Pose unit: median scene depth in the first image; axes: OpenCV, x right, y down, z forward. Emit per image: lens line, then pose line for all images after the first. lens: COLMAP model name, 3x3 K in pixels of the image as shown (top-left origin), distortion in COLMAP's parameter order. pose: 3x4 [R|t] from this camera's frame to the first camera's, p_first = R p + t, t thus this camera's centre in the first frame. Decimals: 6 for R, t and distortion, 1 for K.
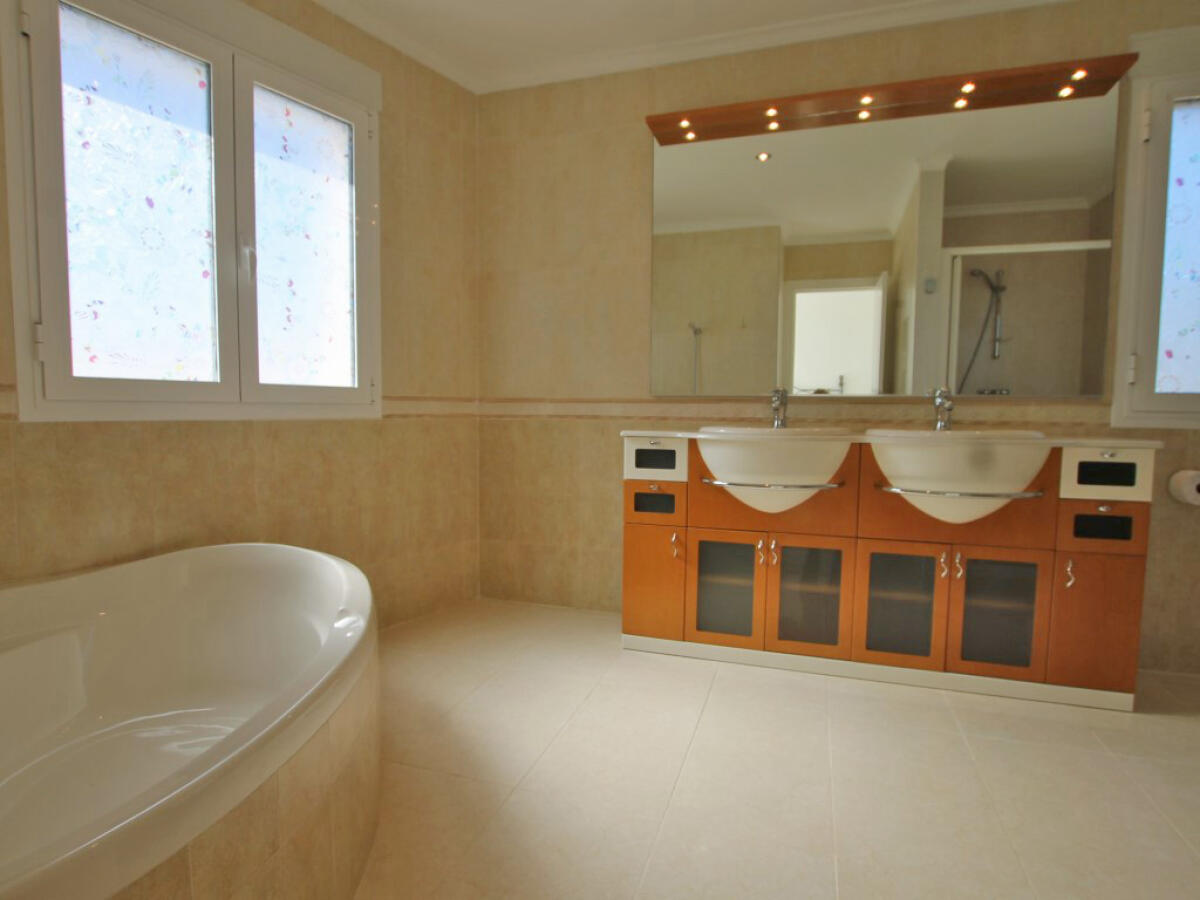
lens RADIAL K [[642.5, 0, 594.6], [0, 642.5, 451.9], [0, 0, 1]] dist [-0.025143, 0.000367]
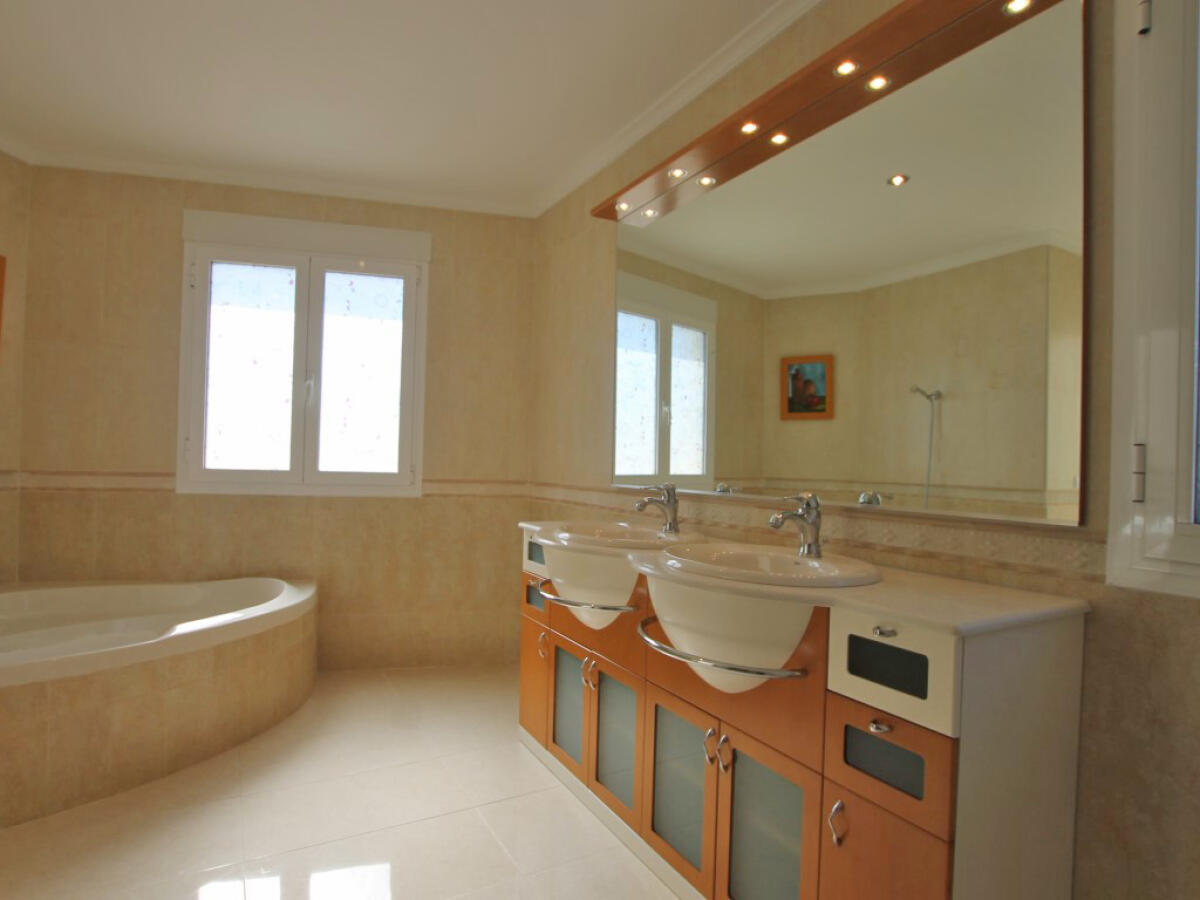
lens RADIAL K [[642.5, 0, 595.3], [0, 642.5, 455.3], [0, 0, 1]] dist [-0.025143, 0.000367]
pose [[0.729606, 0.004221, -0.683855, 0.879711], [-0.064514, 0.995946, -0.062683, -0.086523], [0.680818, 0.089852, 0.726921, 0.342926]]
